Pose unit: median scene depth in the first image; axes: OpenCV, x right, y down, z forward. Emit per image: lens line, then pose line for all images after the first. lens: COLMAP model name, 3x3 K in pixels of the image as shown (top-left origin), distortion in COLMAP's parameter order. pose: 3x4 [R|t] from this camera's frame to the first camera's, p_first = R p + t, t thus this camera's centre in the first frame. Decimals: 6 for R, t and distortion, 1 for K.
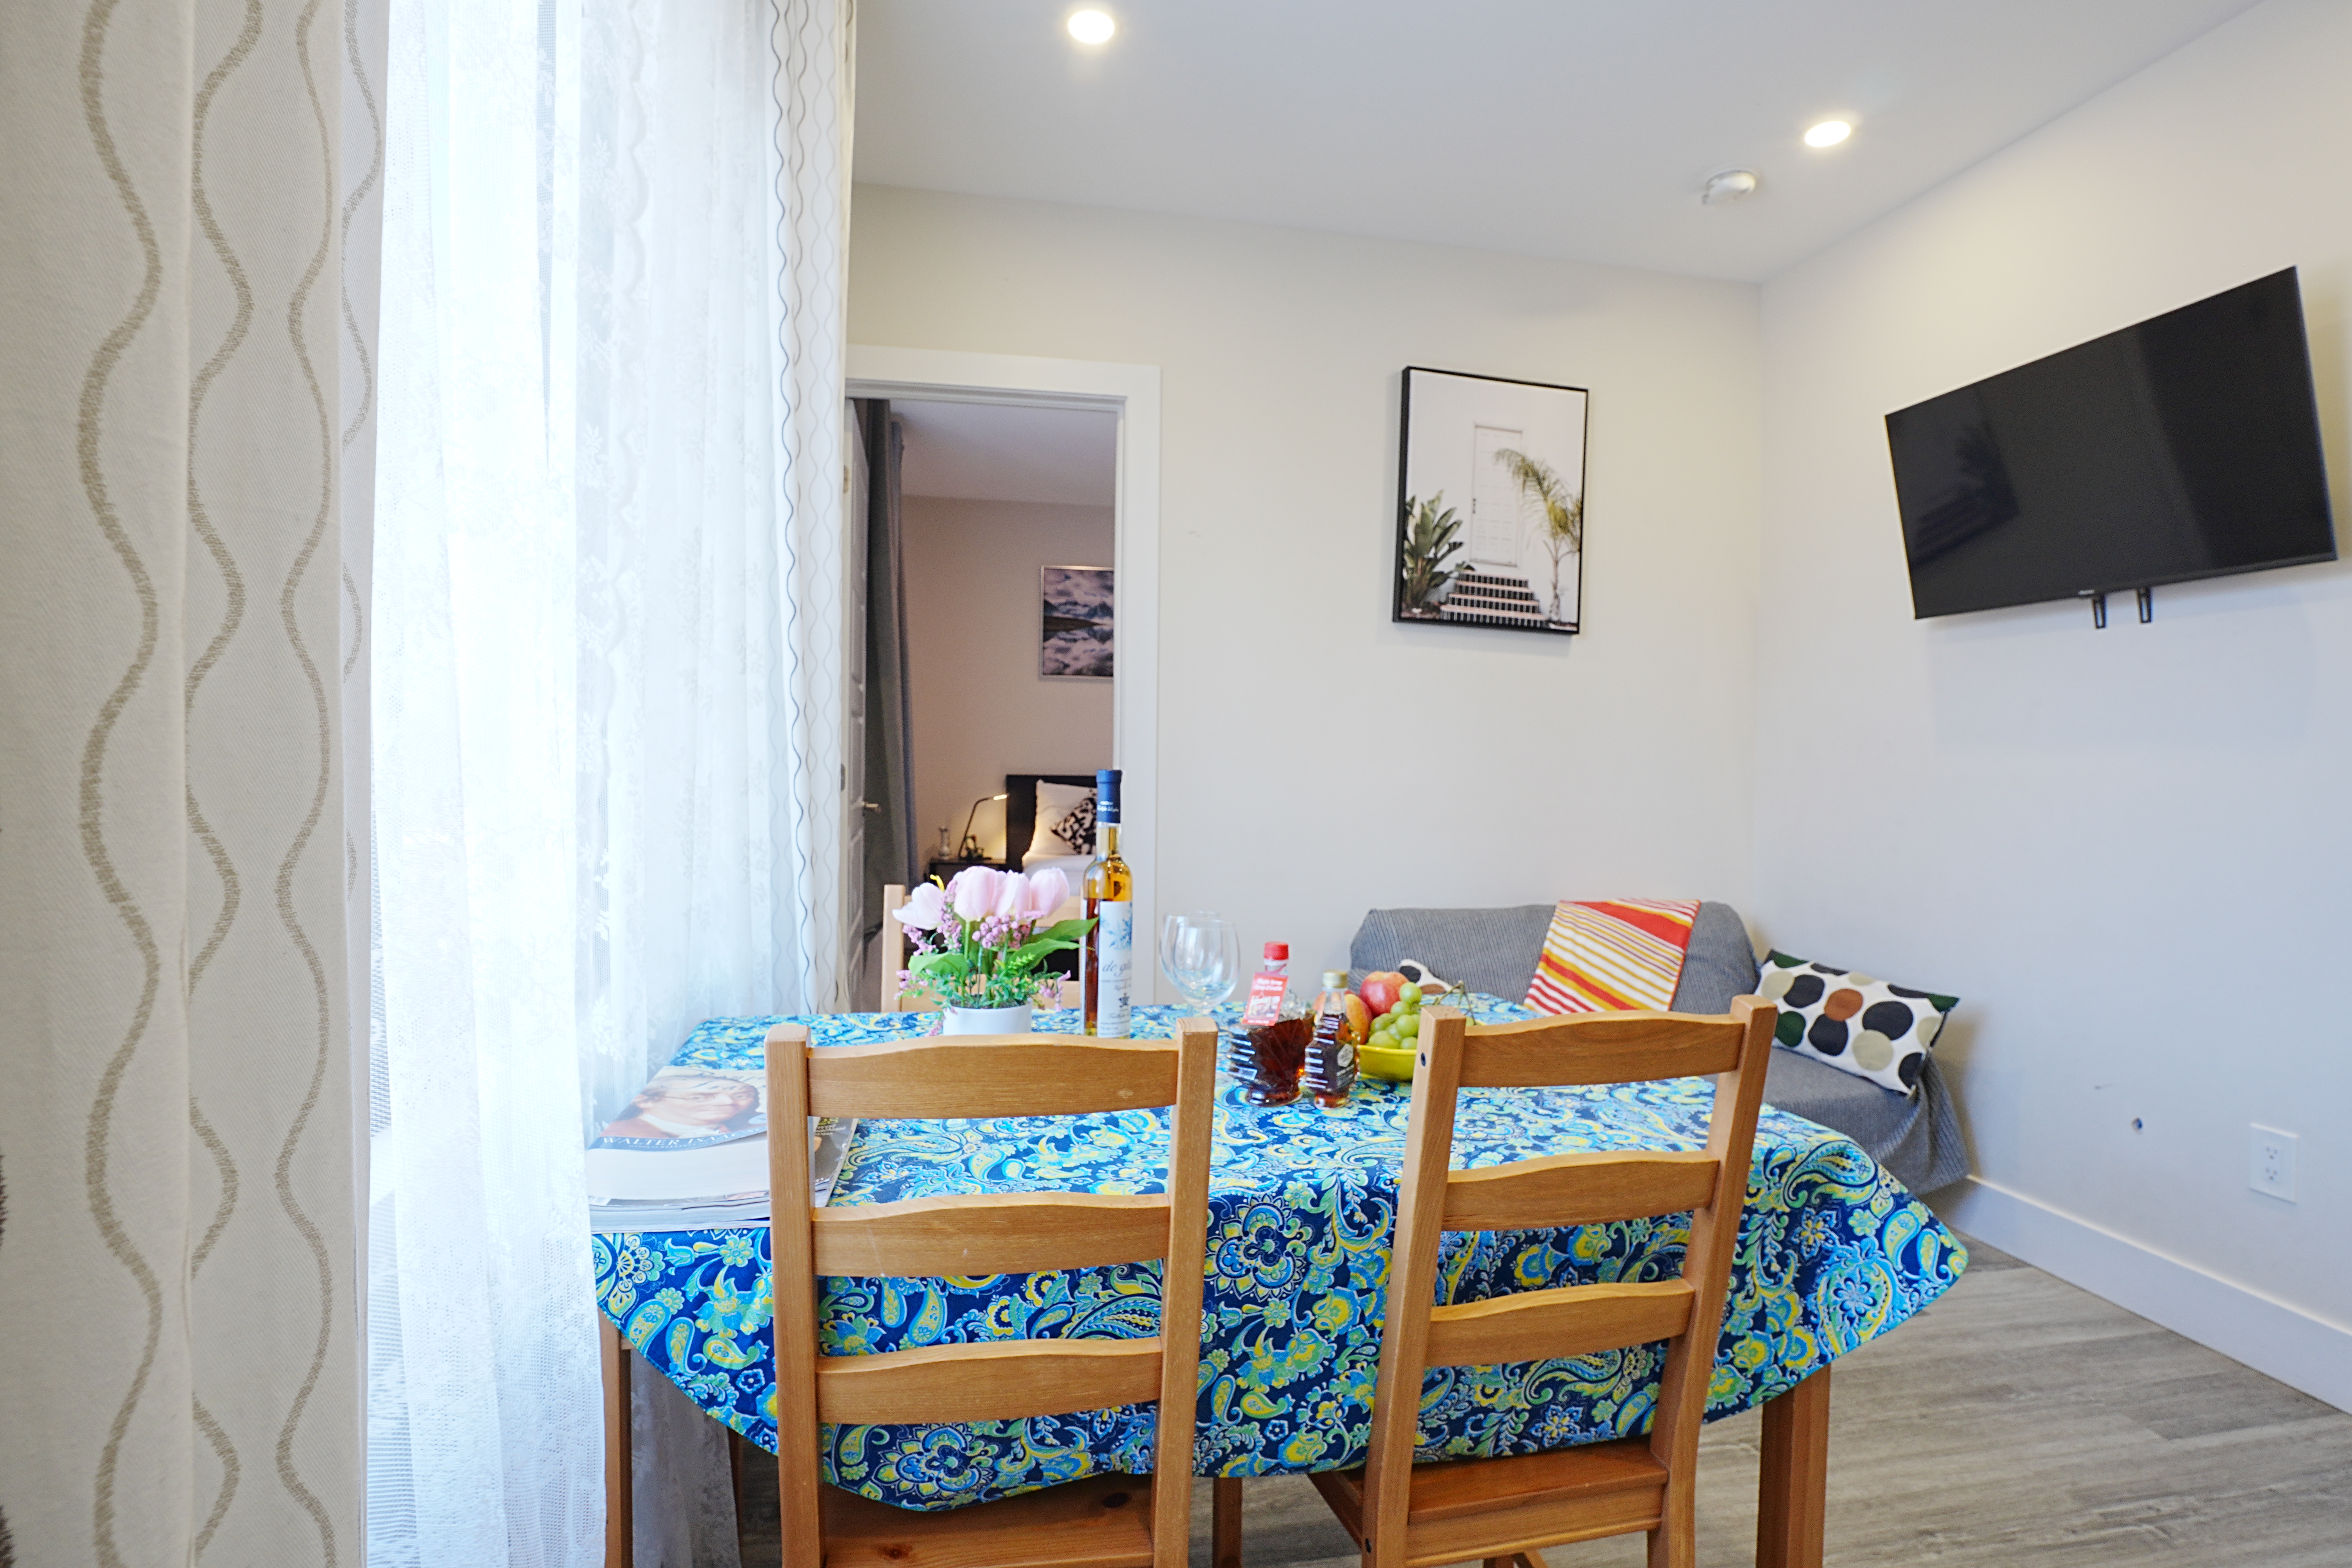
lens RADIAL K [[1160.6, 0, 1179.2], [0, 1160.6, 765.3], [0, 0, 1]] dist [-0.049081, 0.017562]
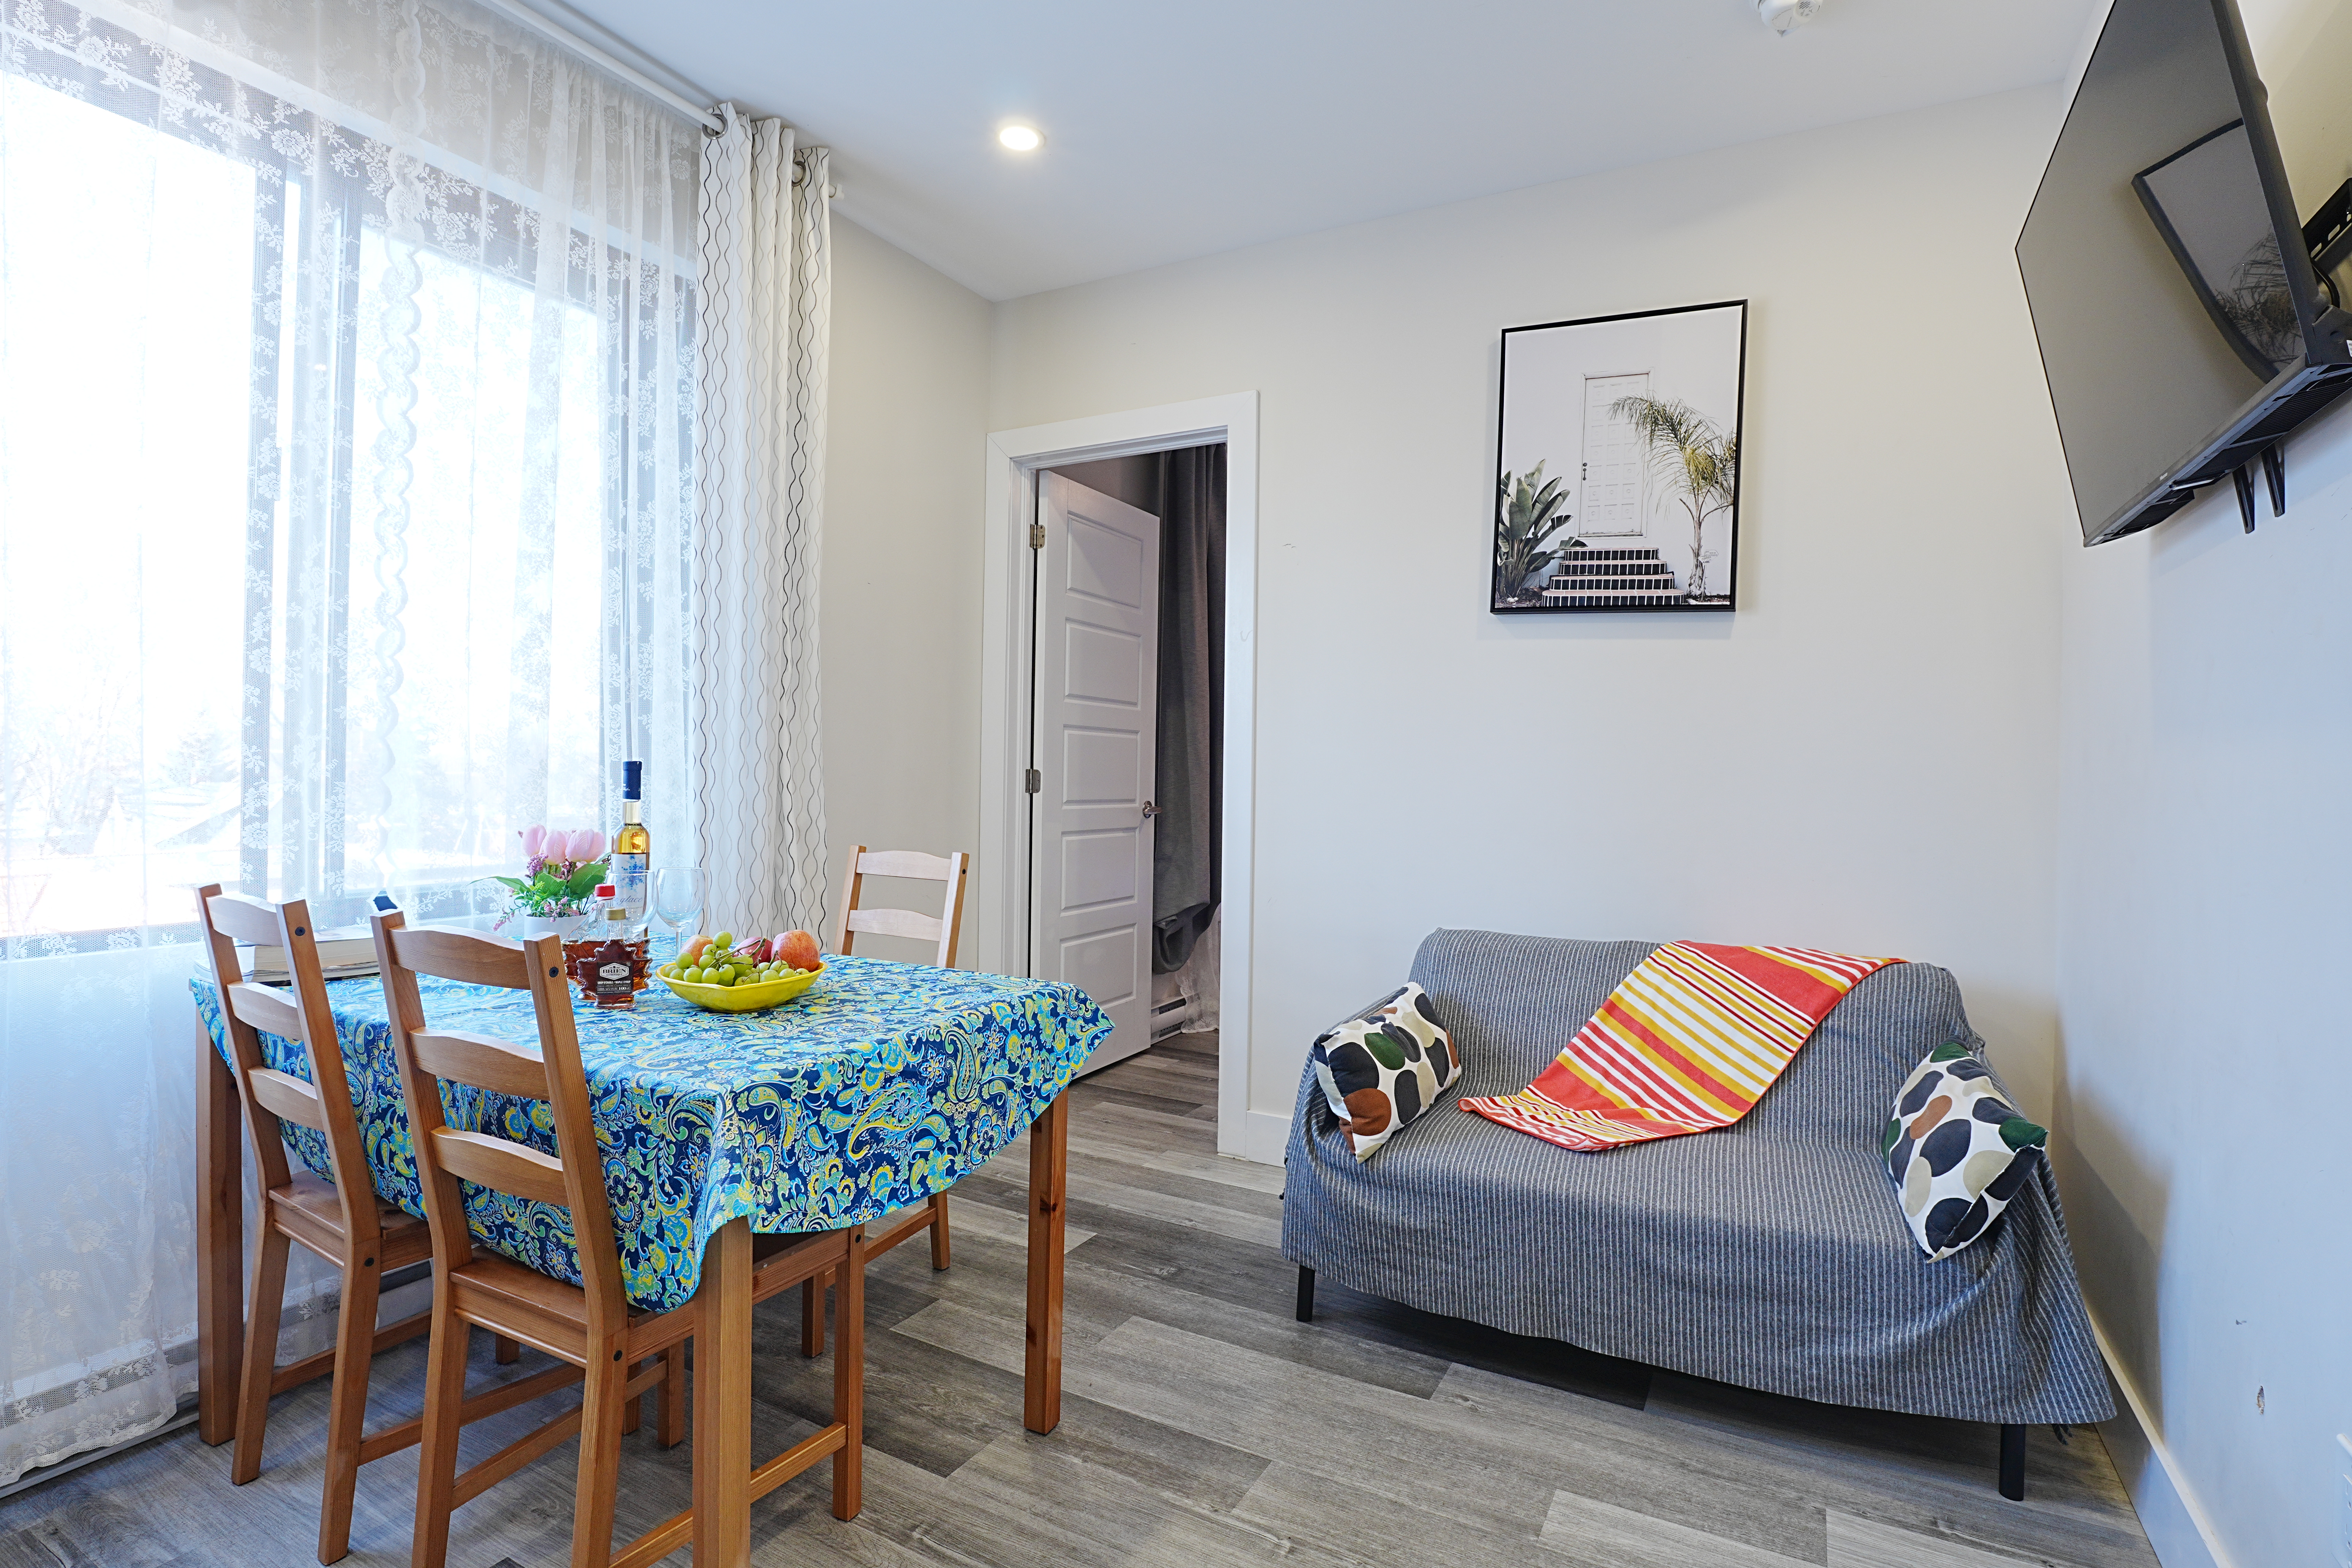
lens RADIAL K [[1160.6, 0, 1179.2], [0, 1160.6, 765.3], [0, 0, 1]] dist [-0.049081, 0.017562]
pose [[0.767268, -0.002635, -0.641321, 0.576478], [-0.010051, 0.999819, -0.016133, 0.011027], [0.641248, 0.018824, 0.767103, 0.154227]]
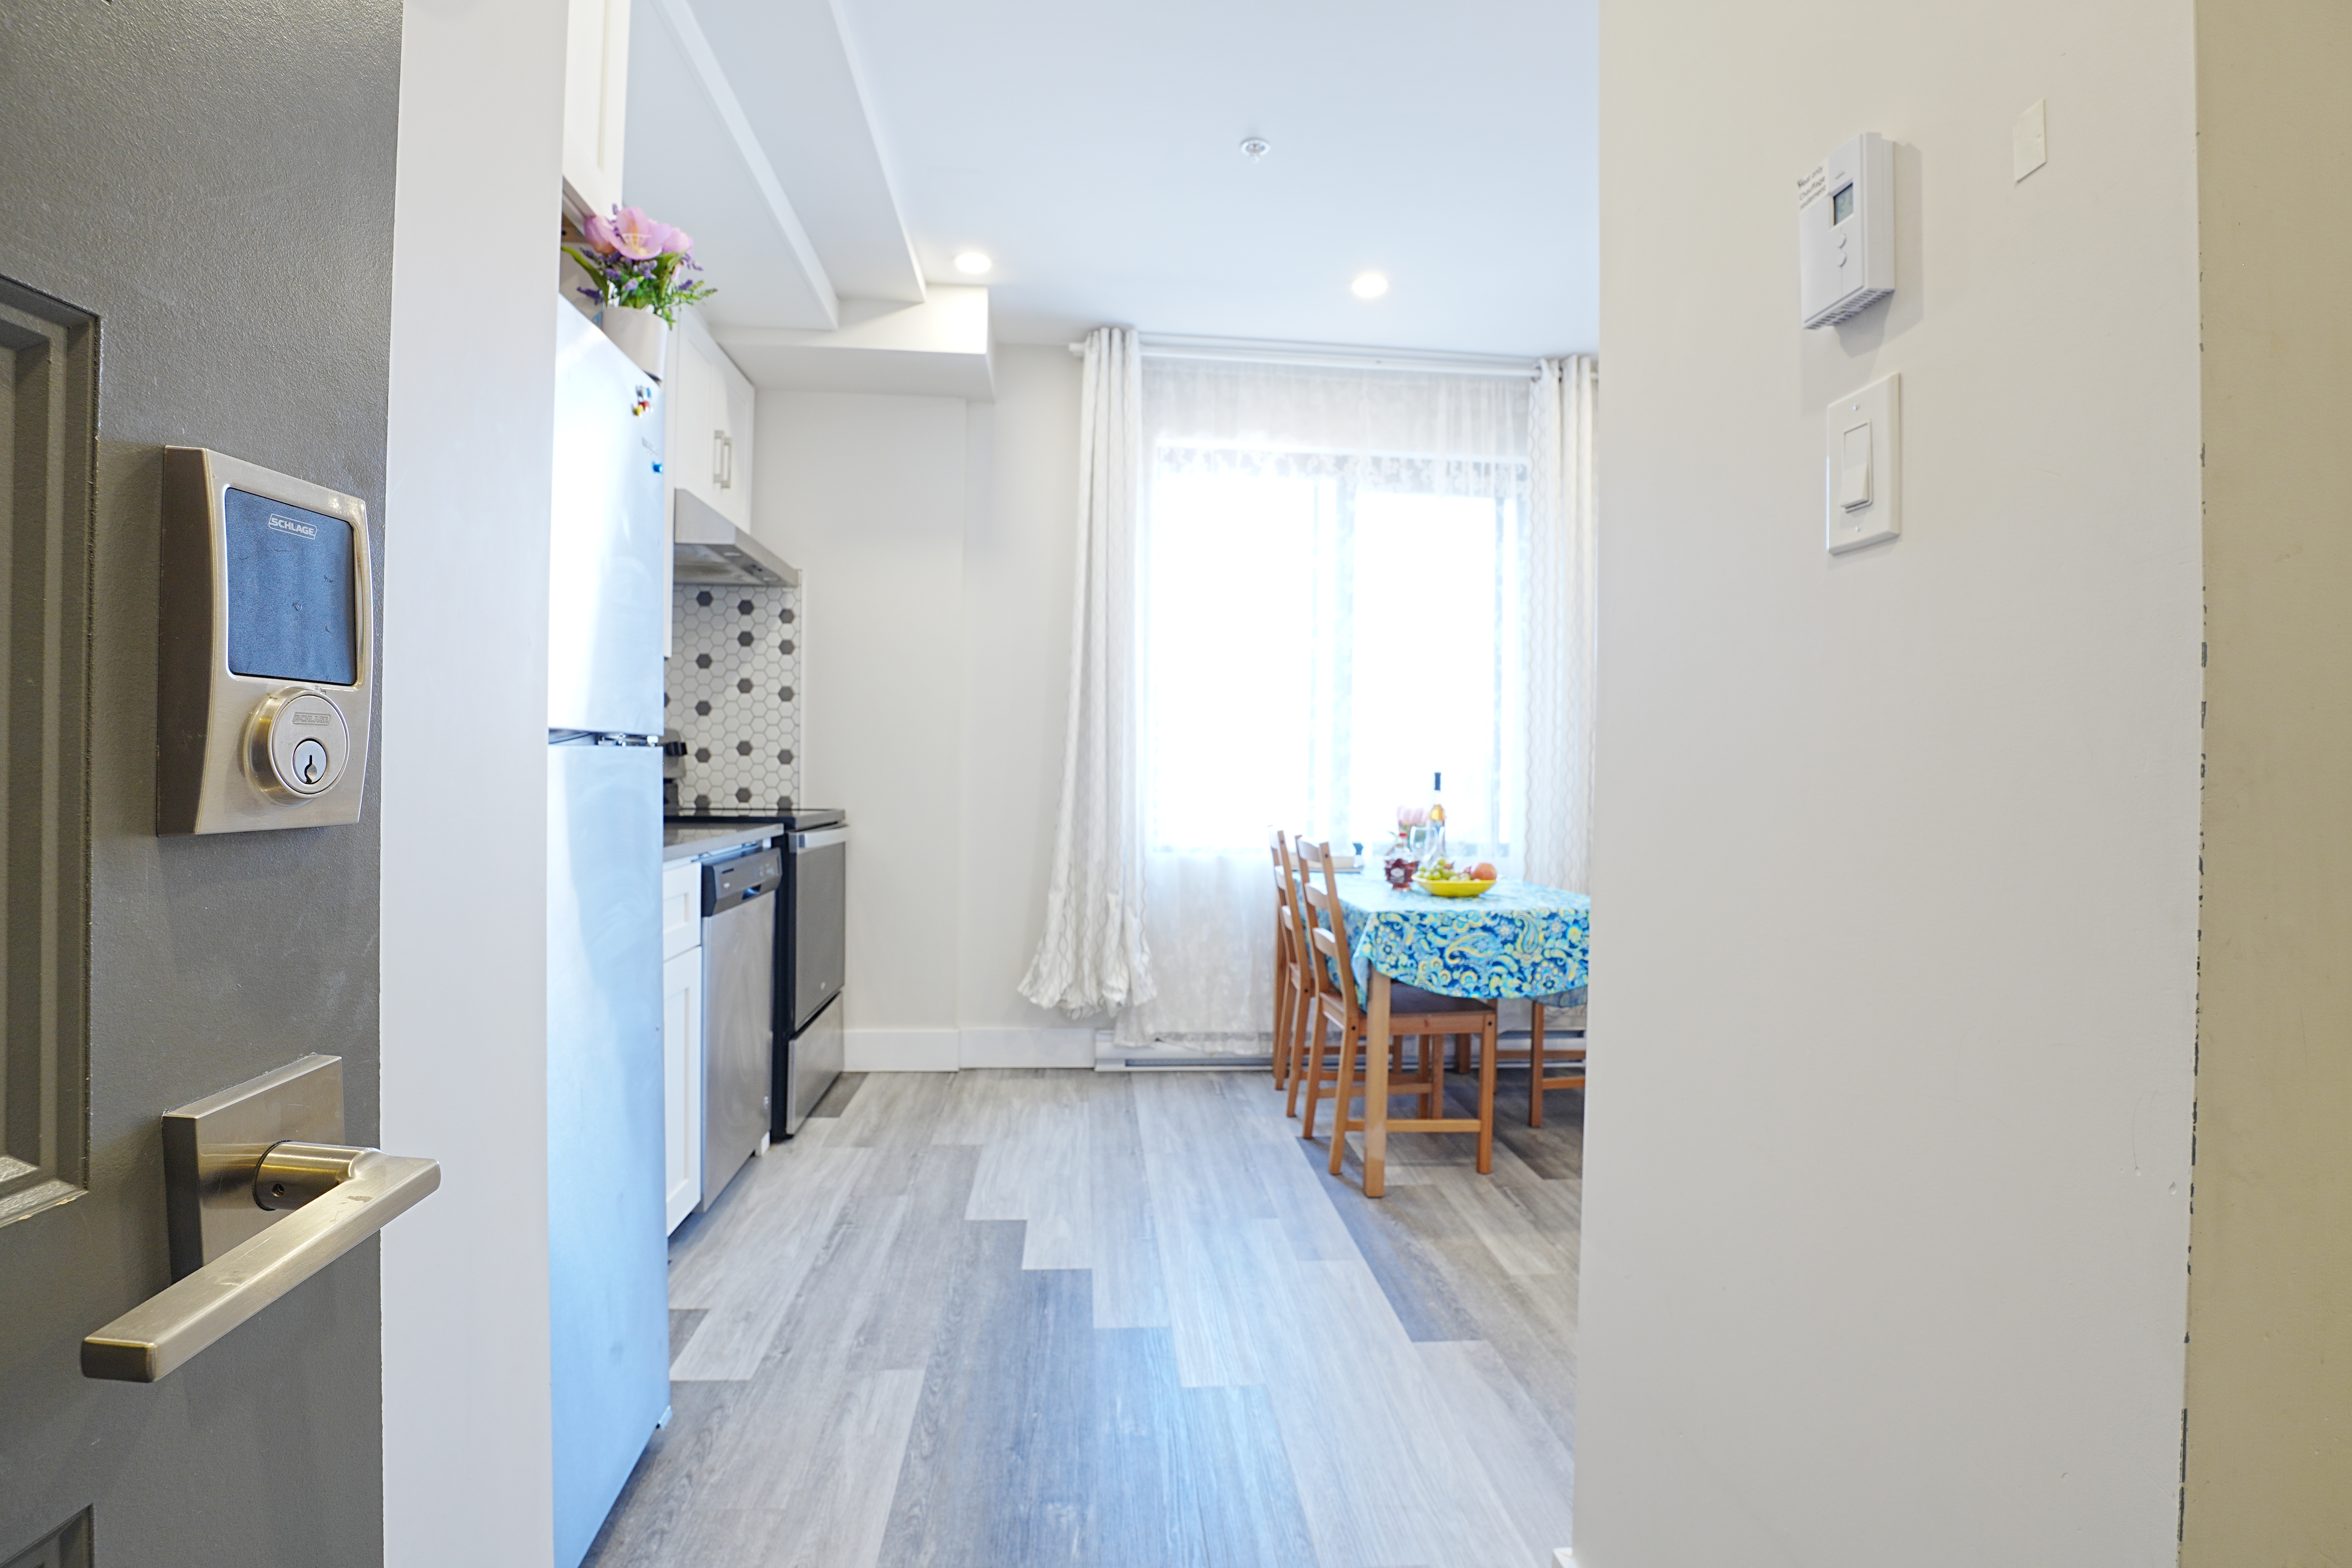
lens RADIAL K [[1160.6, 0, 1179.2], [0, 1160.6, 765.3], [0, 0, 1]] dist [-0.049081, 0.017562]
pose [[-0.094827, -0.017078, -0.995347, 1.139032], [-0.027087, 0.999527, -0.014570, 0.019726], [0.995125, 0.025580, -0.095245, 0.288302]]
